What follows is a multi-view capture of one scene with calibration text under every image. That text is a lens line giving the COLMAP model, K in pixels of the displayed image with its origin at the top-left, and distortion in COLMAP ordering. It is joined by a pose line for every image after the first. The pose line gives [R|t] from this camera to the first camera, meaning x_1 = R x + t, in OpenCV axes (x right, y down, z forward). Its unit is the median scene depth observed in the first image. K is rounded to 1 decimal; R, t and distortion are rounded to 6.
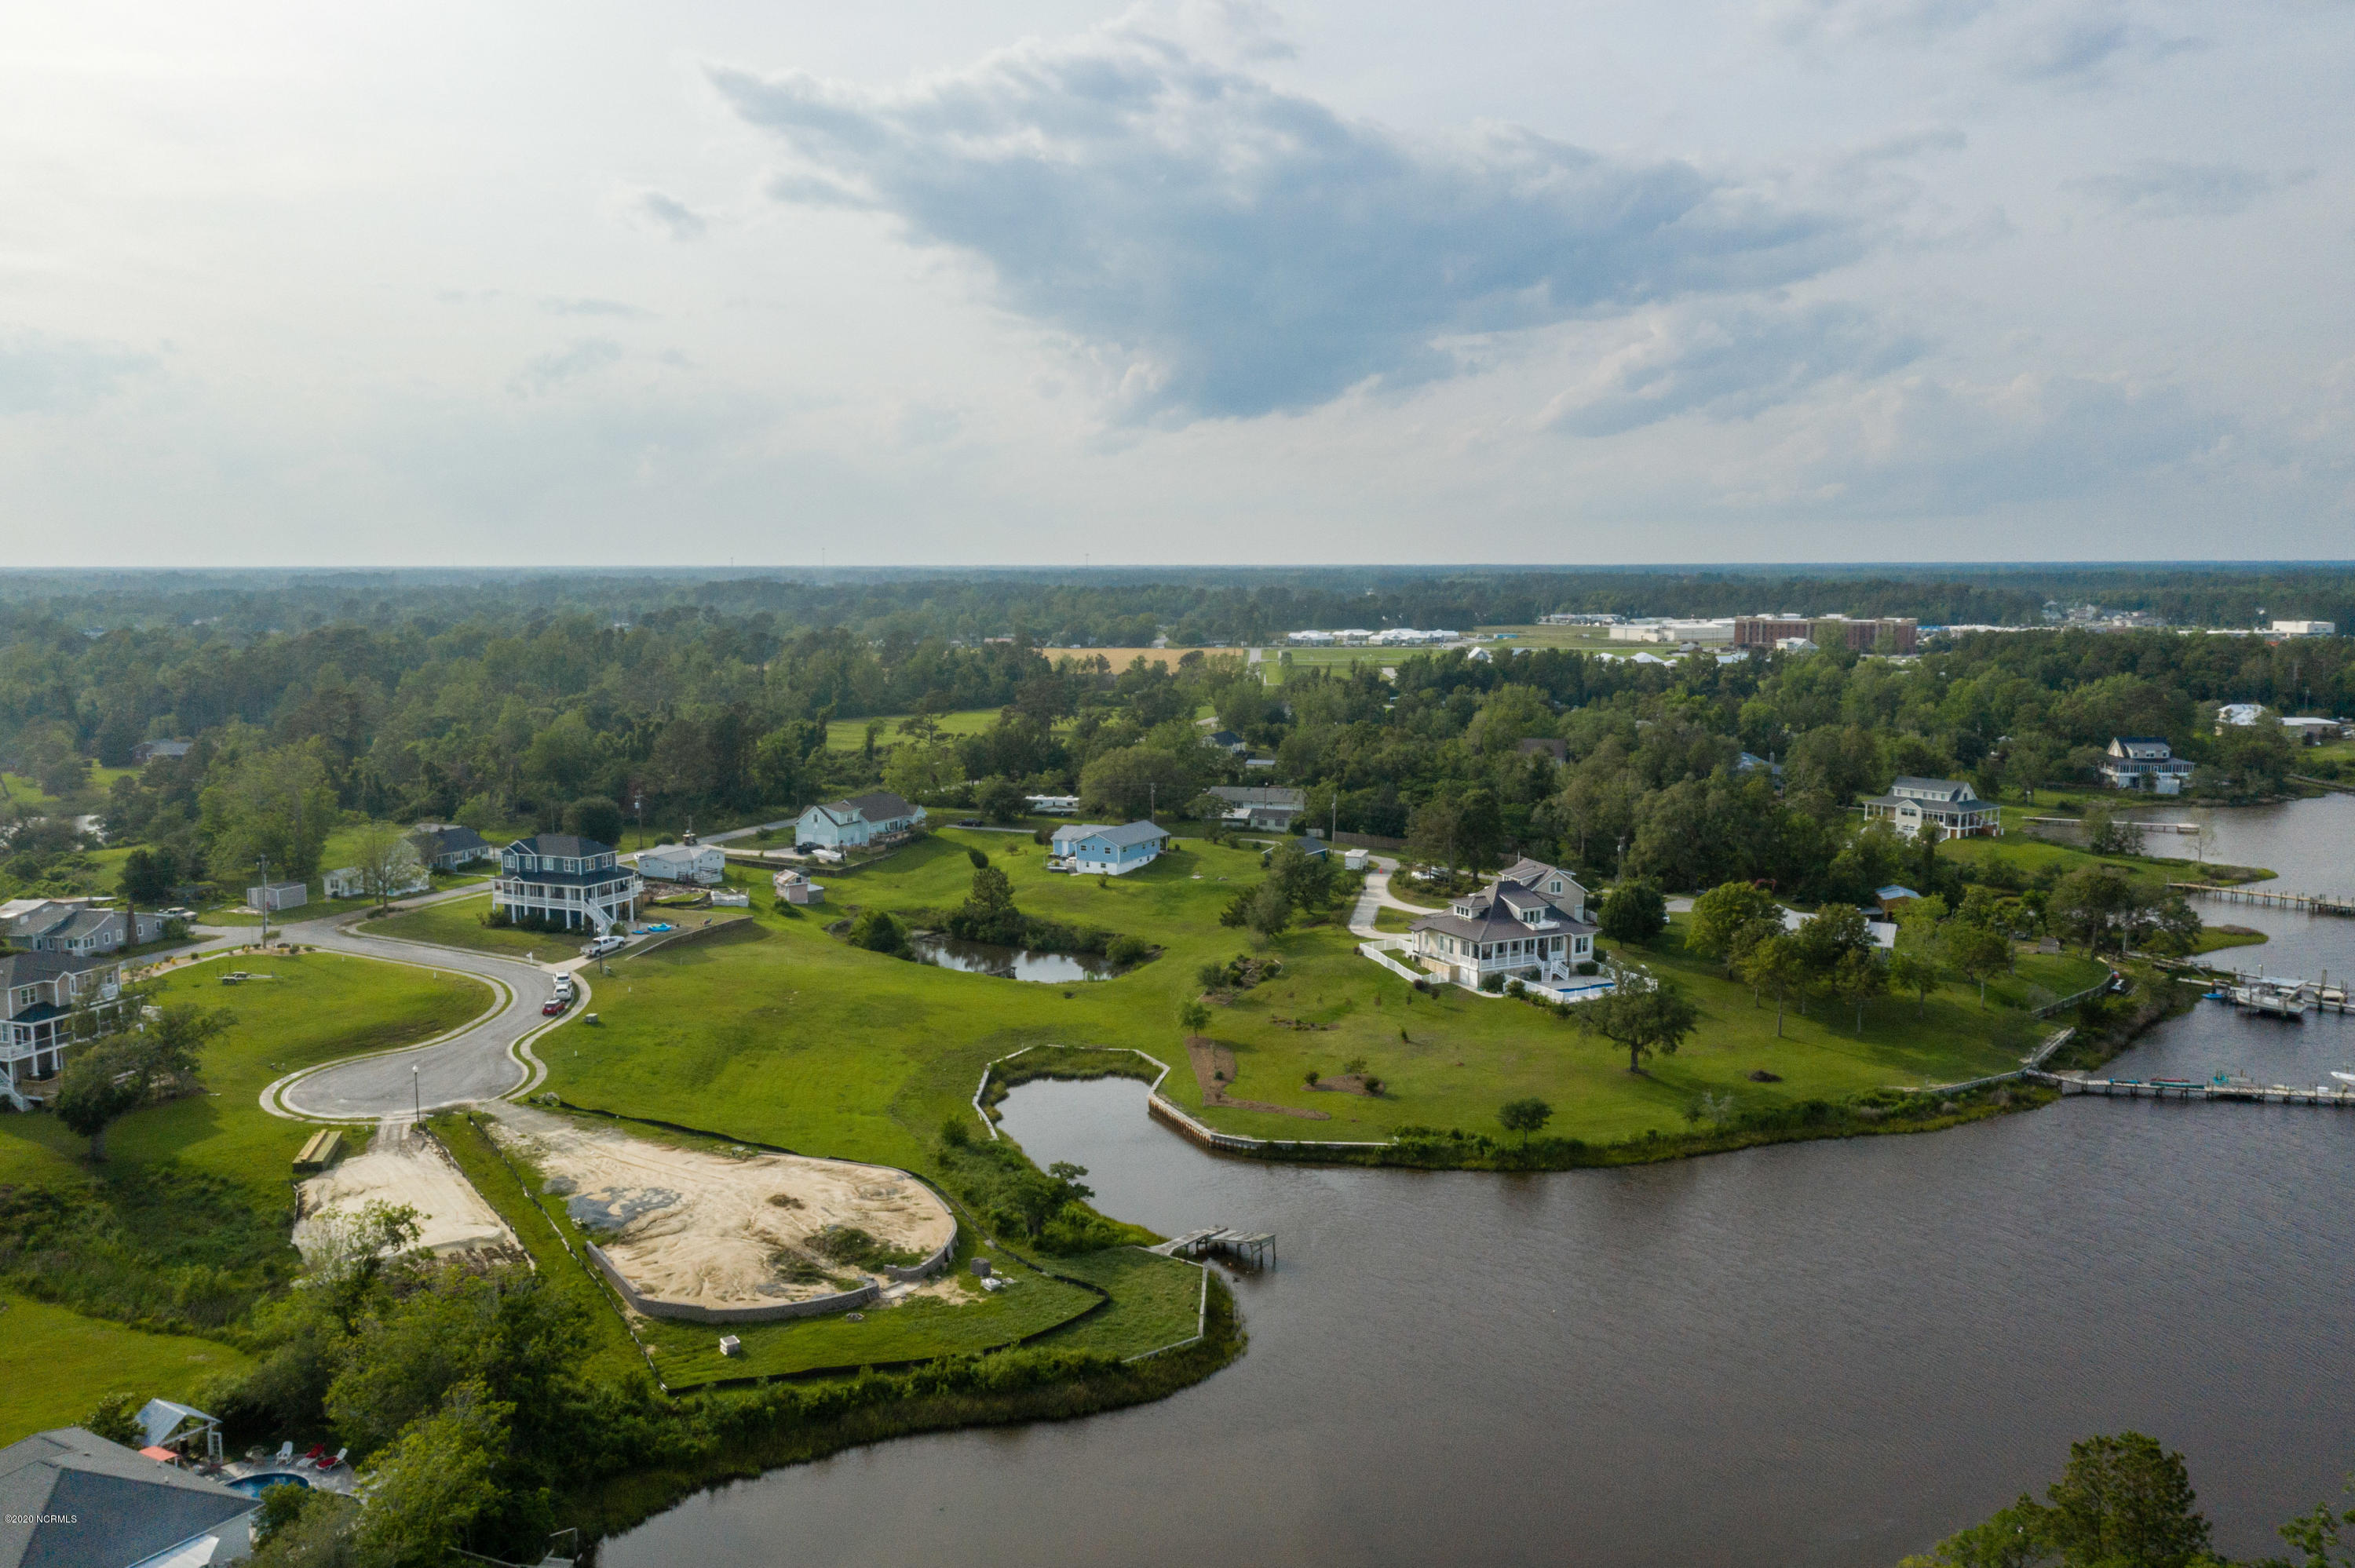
lens RADIAL K [[1853.8, 0, 1173.9], [0, 1853.8, 806.6], [0, 0, 1]] dist [-0.001845, 0.002744]
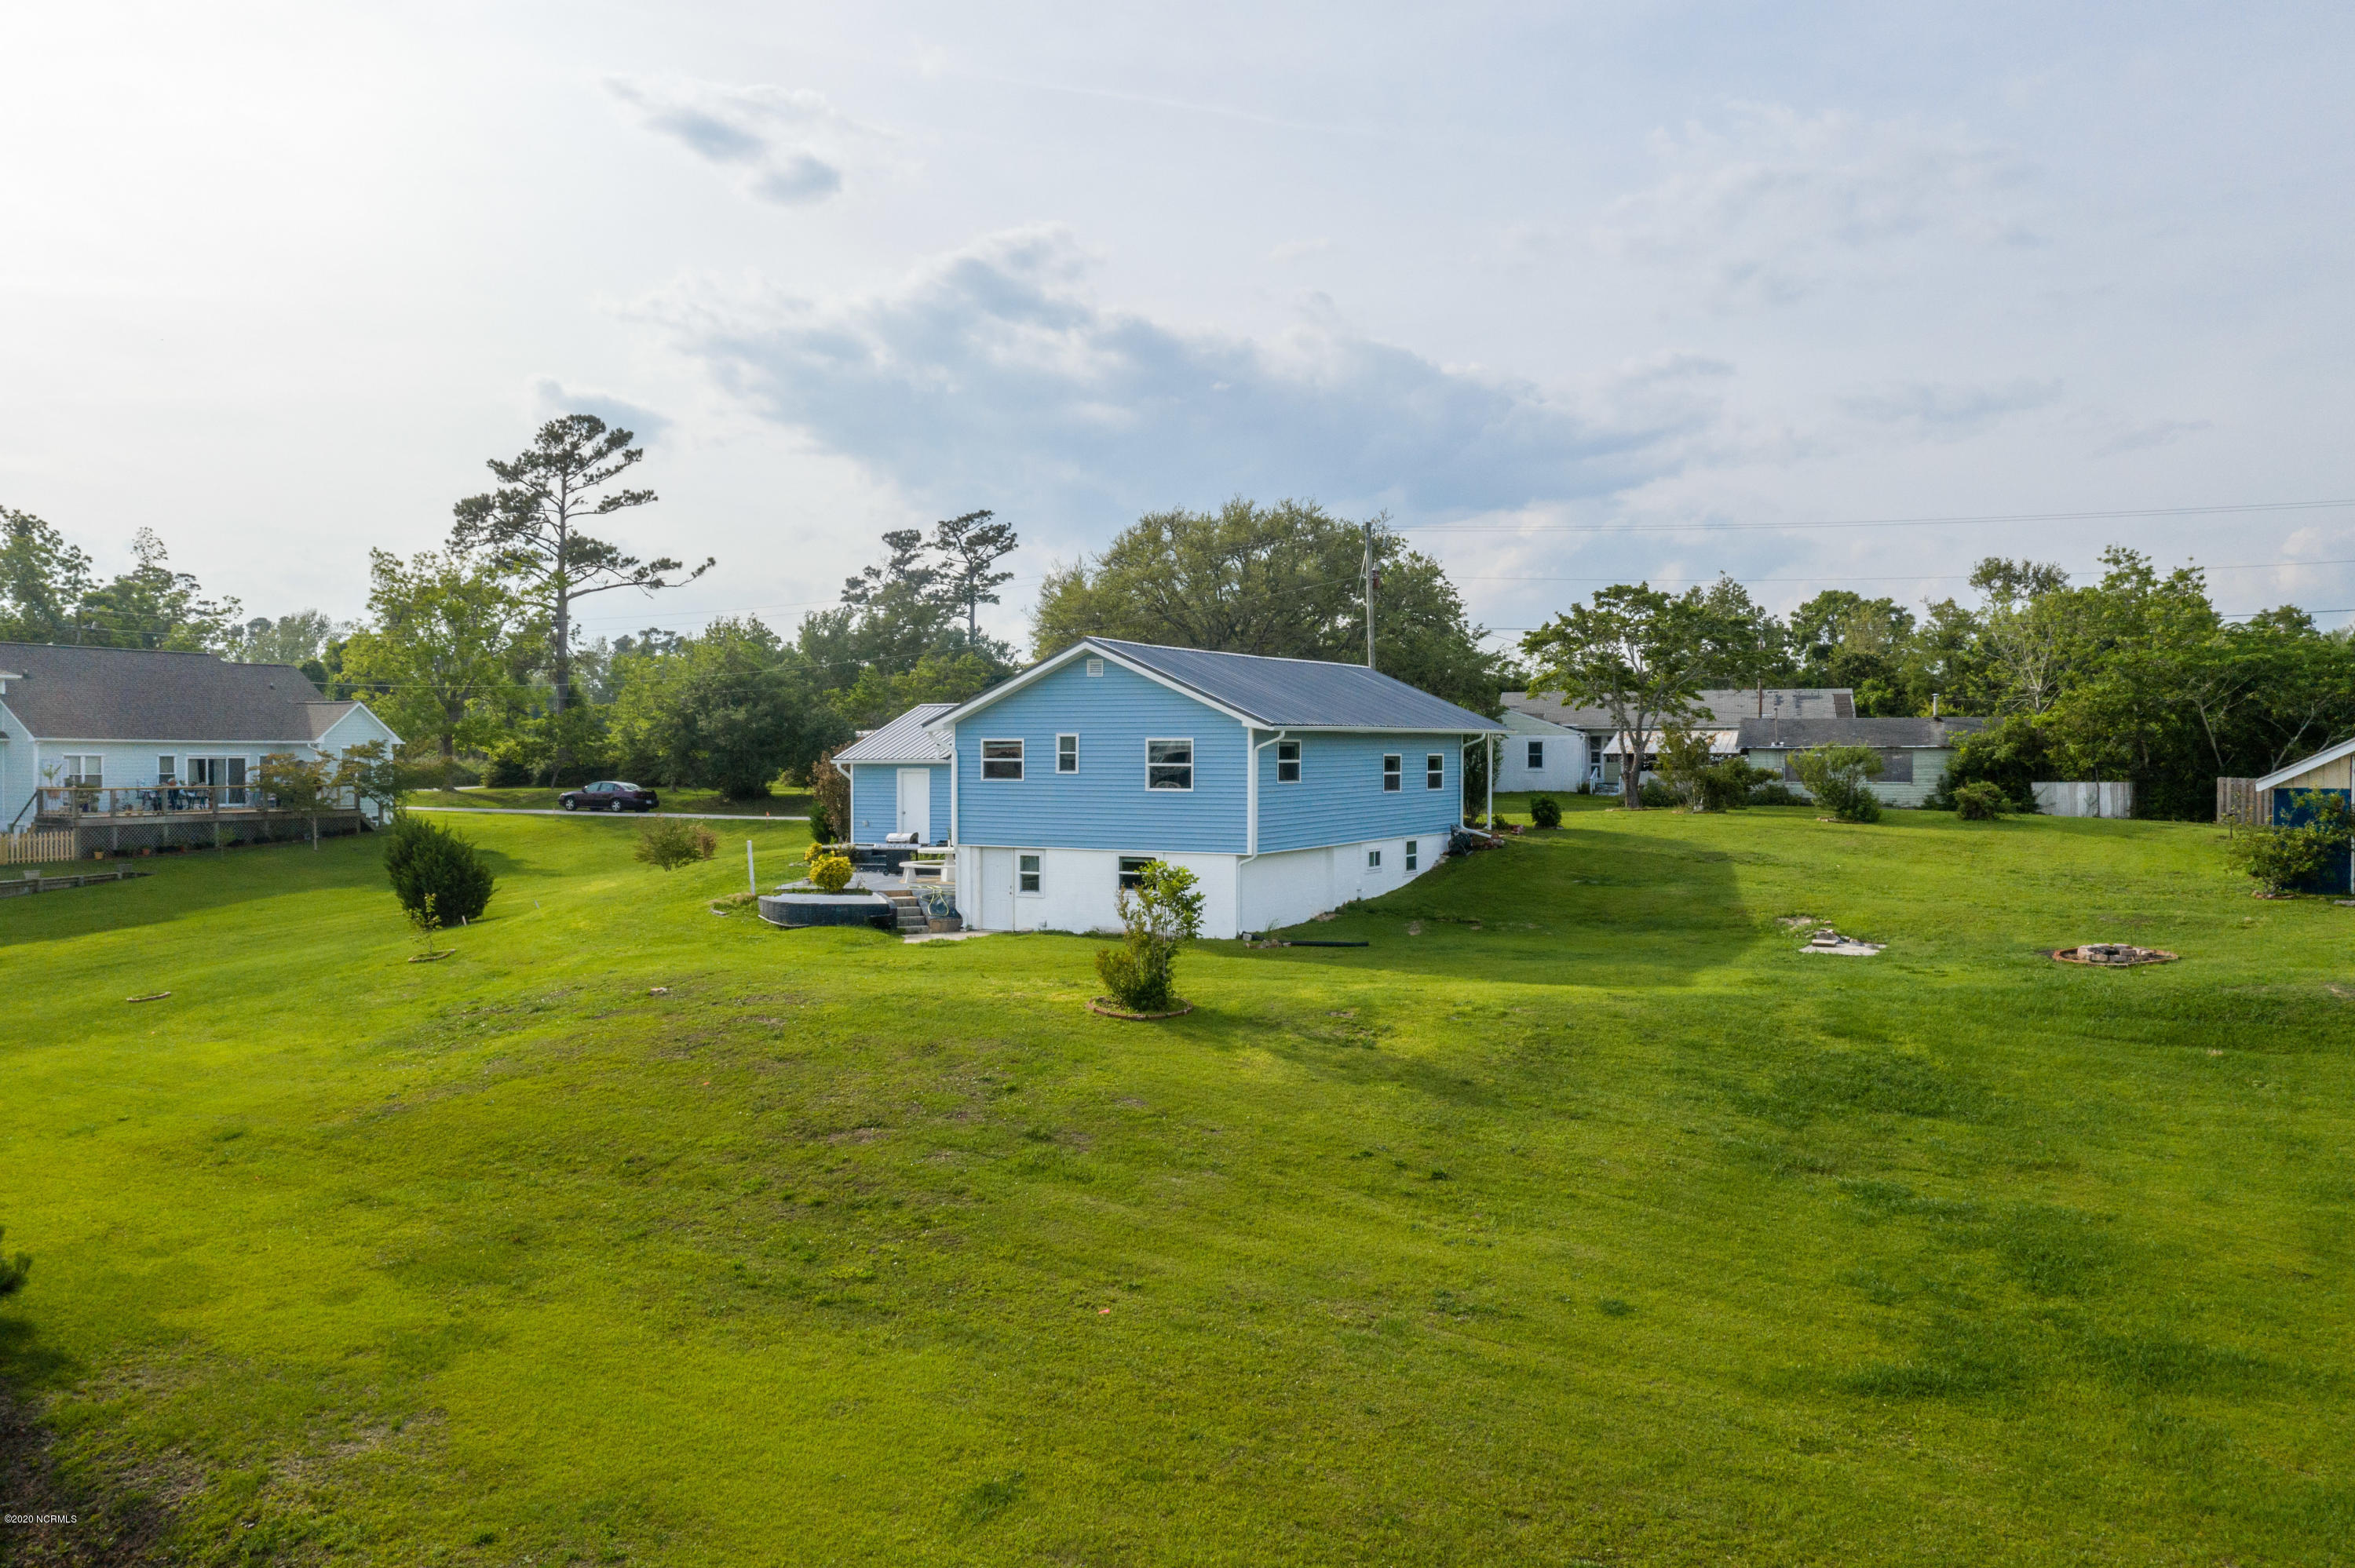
lens RADIAL K [[1853.8, 0, 1173.9], [0, 1853.8, 806.6], [0, 0, 1]] dist [-0.001845, 0.002744]
pose [[0.999990, 0.004421, 0.000916, -0.035445], [-0.004311, 0.995269, -0.097065, 0.040371], [-0.001341, 0.097060, 0.995278, 0.857163]]
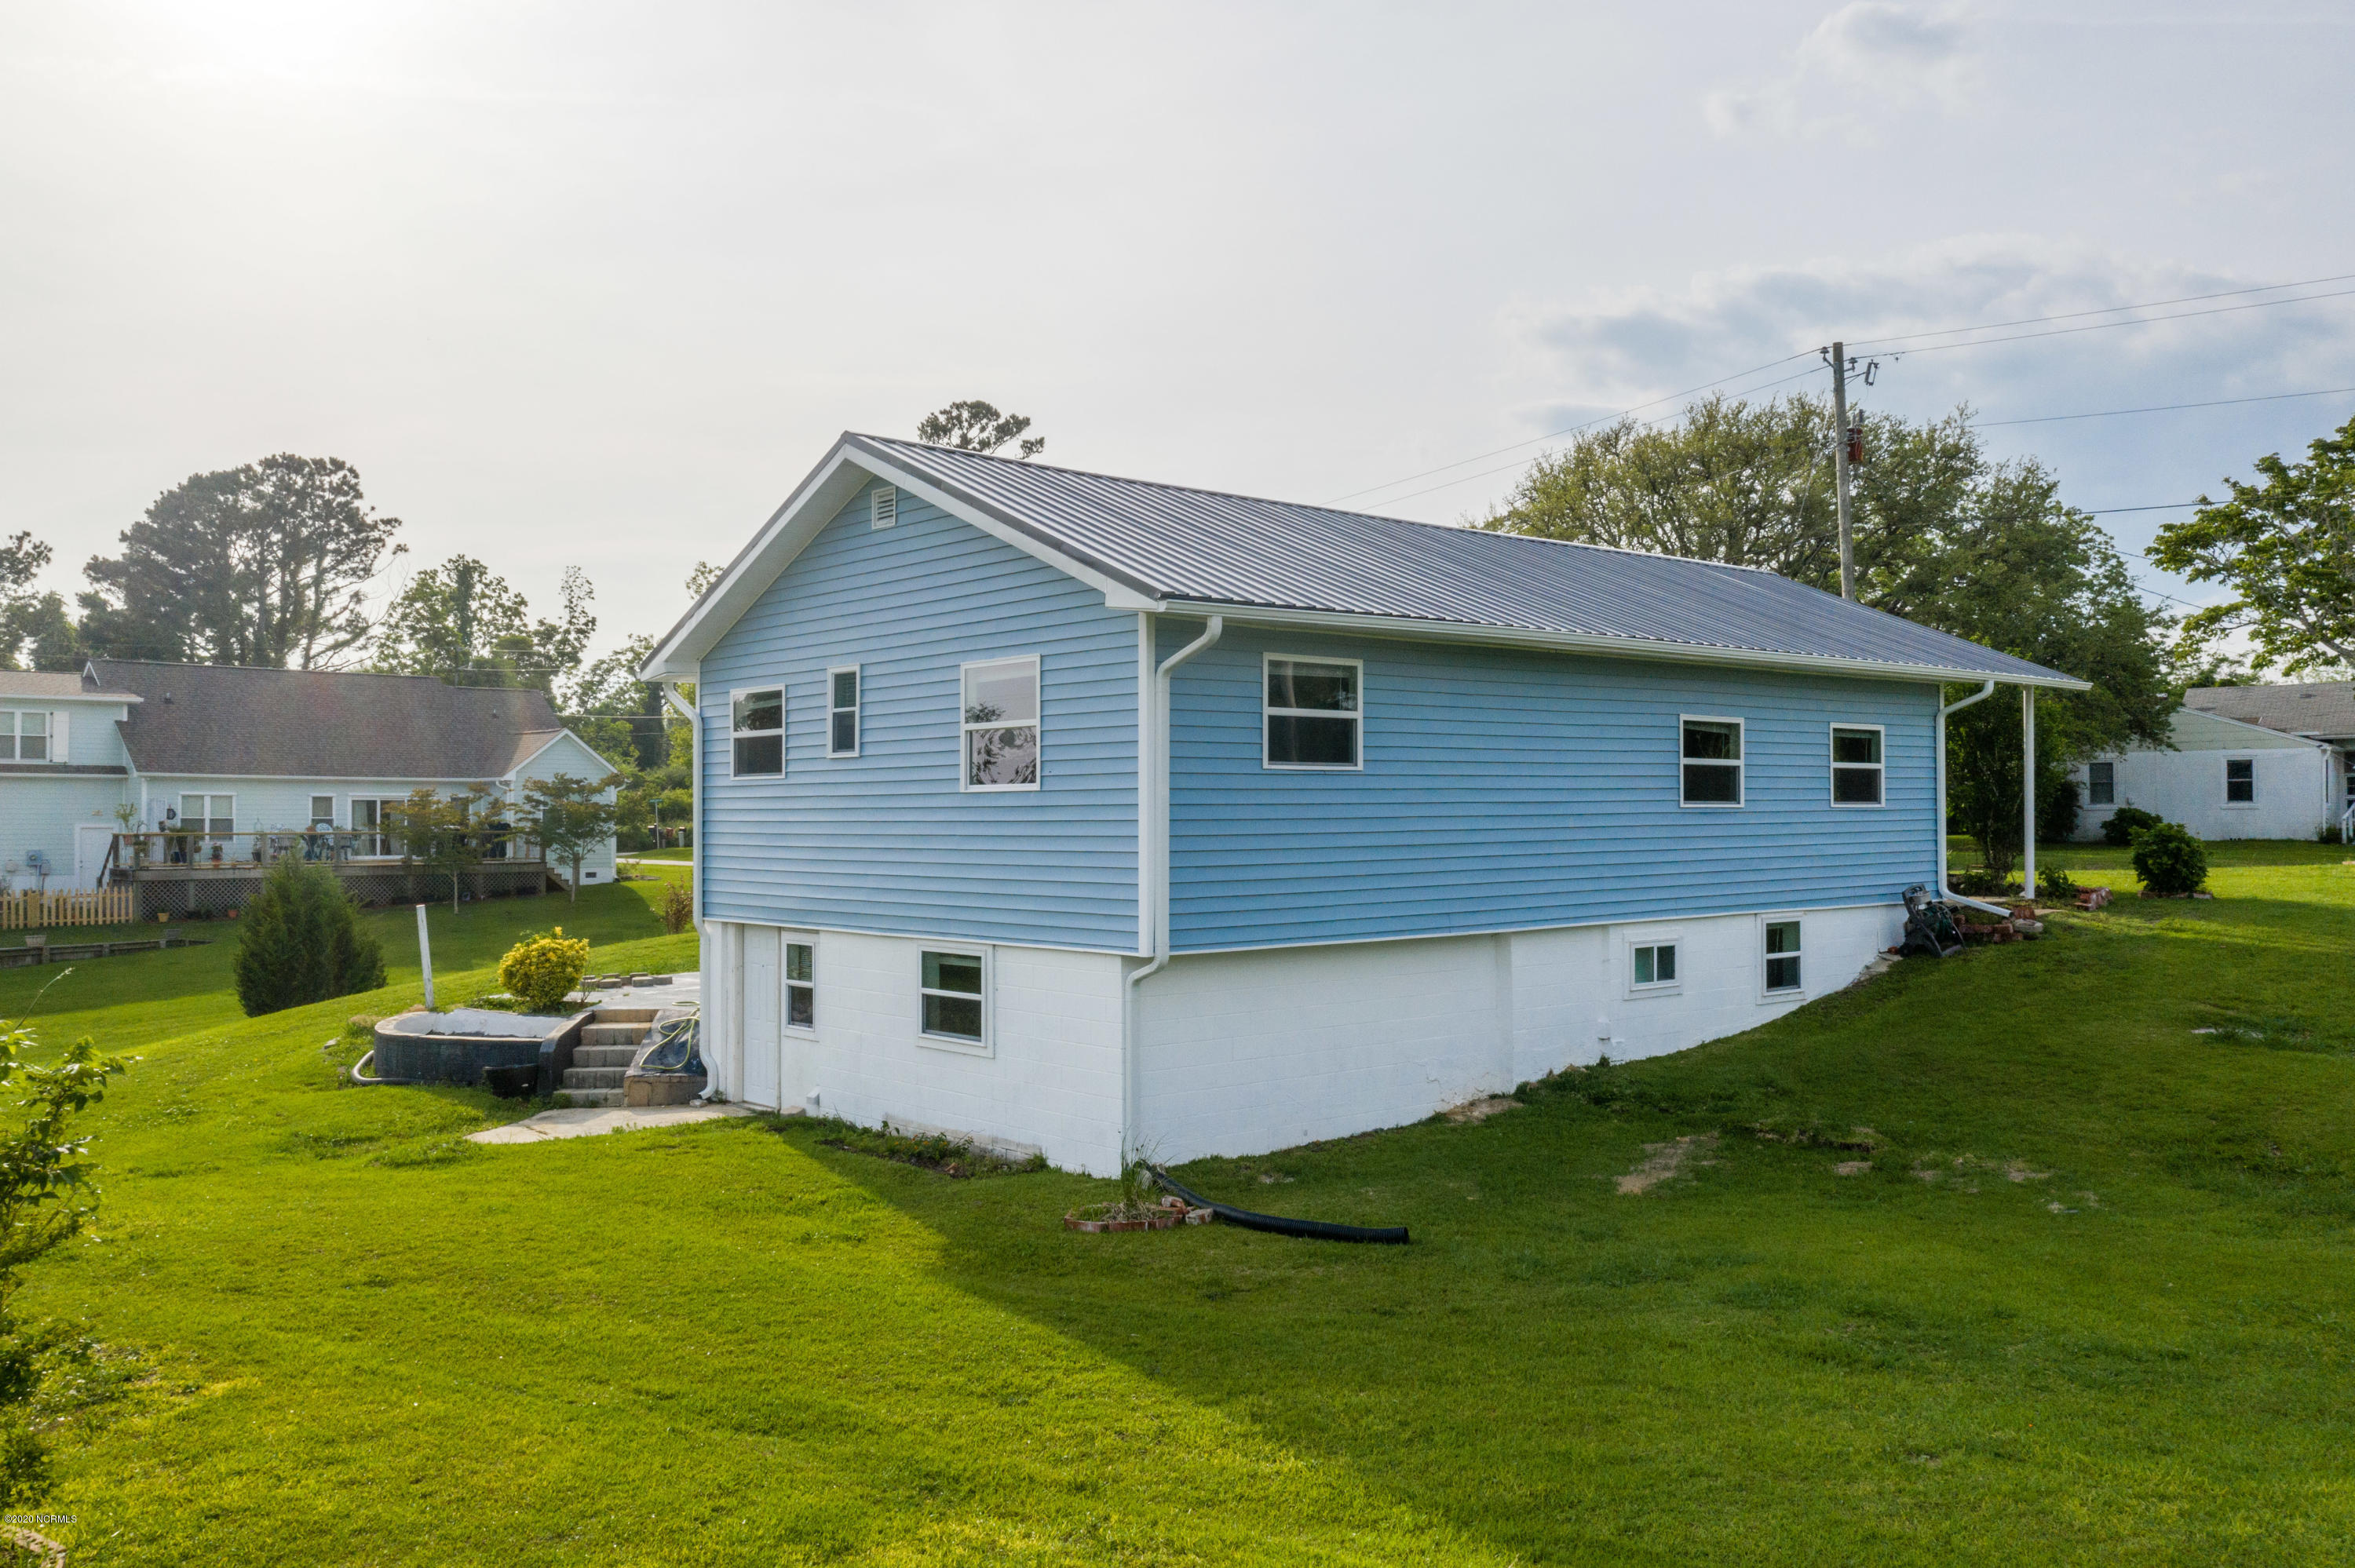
lens RADIAL K [[1887.9, 0, 1177.5], [0, 1887.9, 784.0], [0, 0, 1]] dist [-0.003905, 0.001481]
pose [[0.938377, -0.007968, -0.345523, -0.010825], [-0.041900, 0.989738, -0.136614, 0.032956], [0.343065, 0.142673, 0.928413, 0.945471]]
